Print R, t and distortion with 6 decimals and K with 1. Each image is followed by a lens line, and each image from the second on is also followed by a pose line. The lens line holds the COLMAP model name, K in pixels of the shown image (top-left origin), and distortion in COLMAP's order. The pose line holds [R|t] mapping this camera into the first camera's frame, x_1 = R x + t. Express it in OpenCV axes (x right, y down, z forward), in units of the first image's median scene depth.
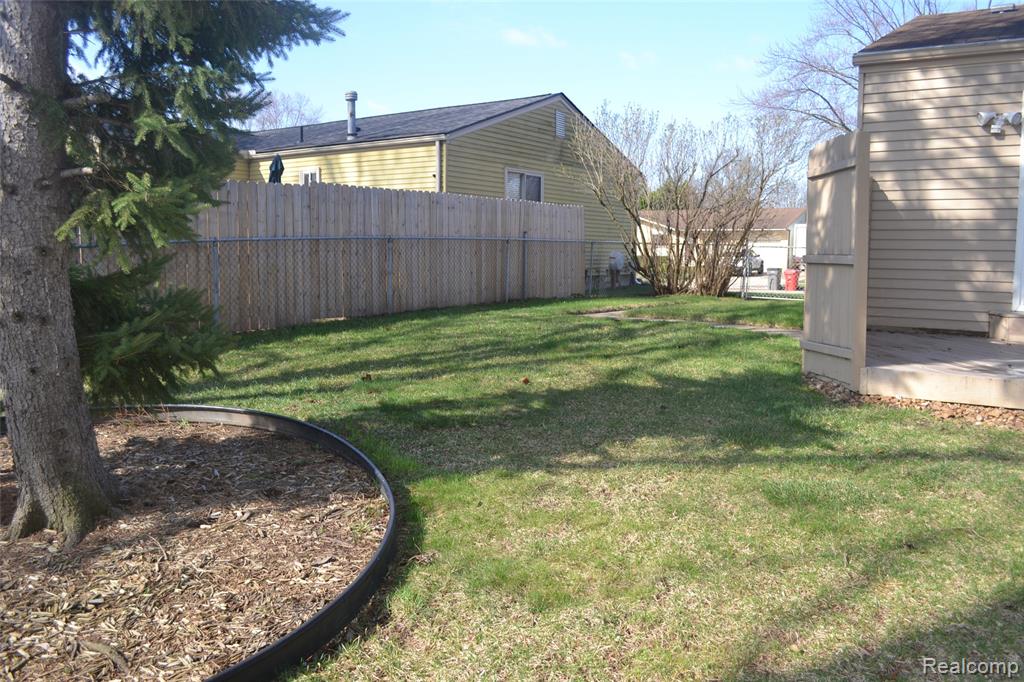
lens RADIAL K [[820.5, 0, 502.9], [0, 820.5, 342.8], [0, 0, 1]] dist [-0.078667, -0.003801]
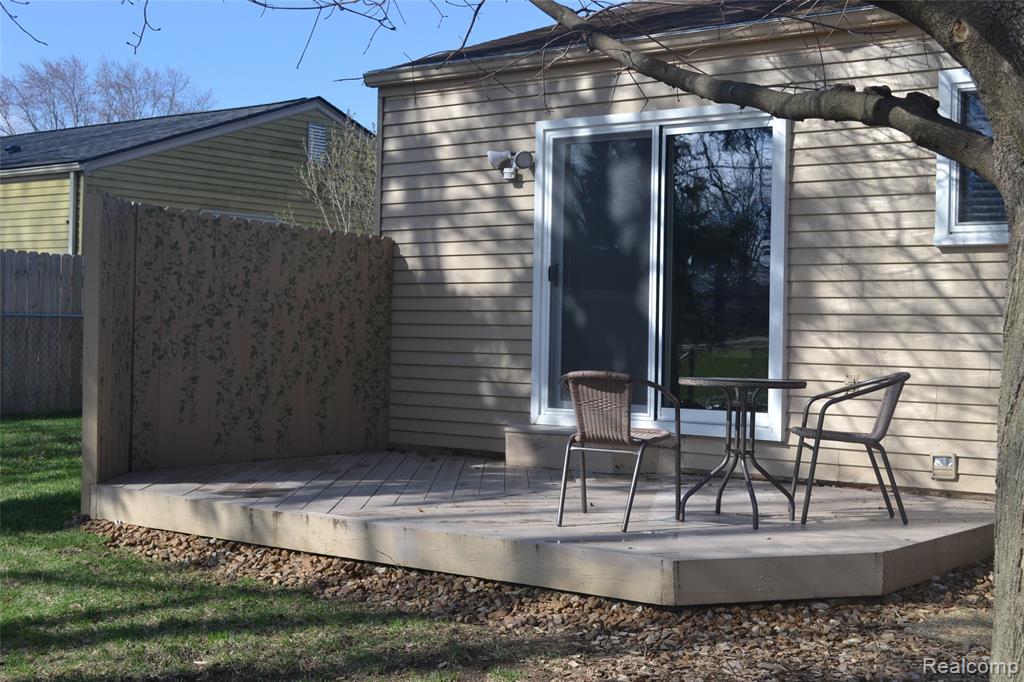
lens RADIAL K [[1425.4, 0, 513.4], [0, 1425.4, 341.9], [0, 0, 1]] dist [-0.021756, 0.000000]
pose [[0.998614, 0.013599, -0.050841, 0.654605], [-0.018869, 0.994328, -0.104672, 0.020841], [0.049130, 0.105486, 0.993206, -0.273084]]
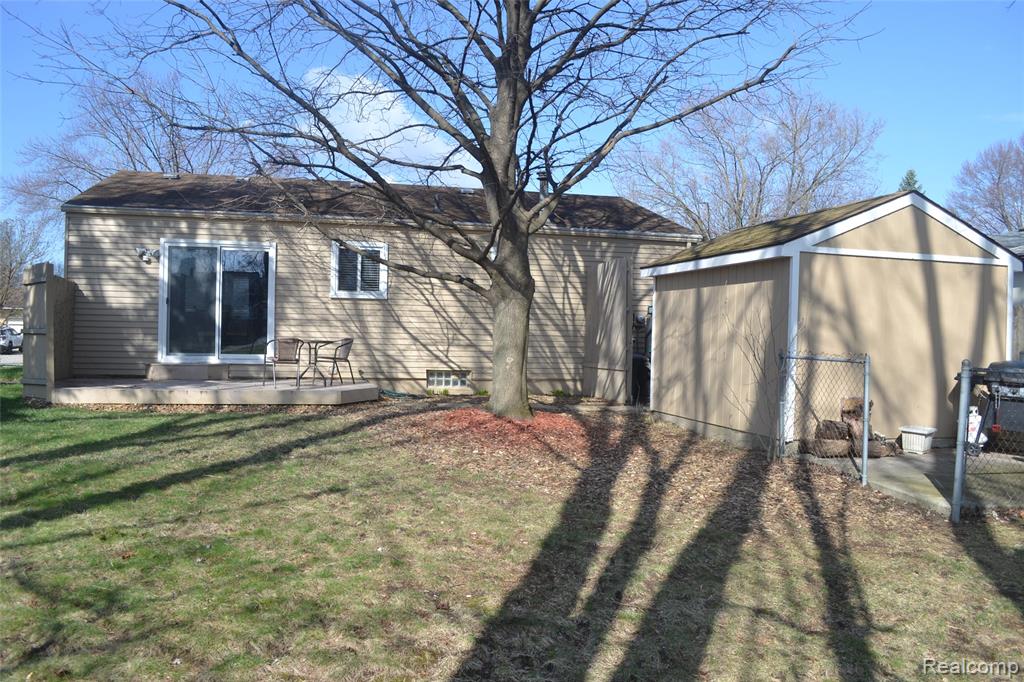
lens RADIAL K [[820.5, 0, 509.7], [0, 820.5, 346.4], [0, 0, 1]] dist [-0.078667, -0.003801]
pose [[0.662570, 0.002941, 0.748994, -0.165731], [0.067341, 0.995709, -0.063480, 0.085853], [-0.745966, 0.092498, 0.659529, -0.712149]]
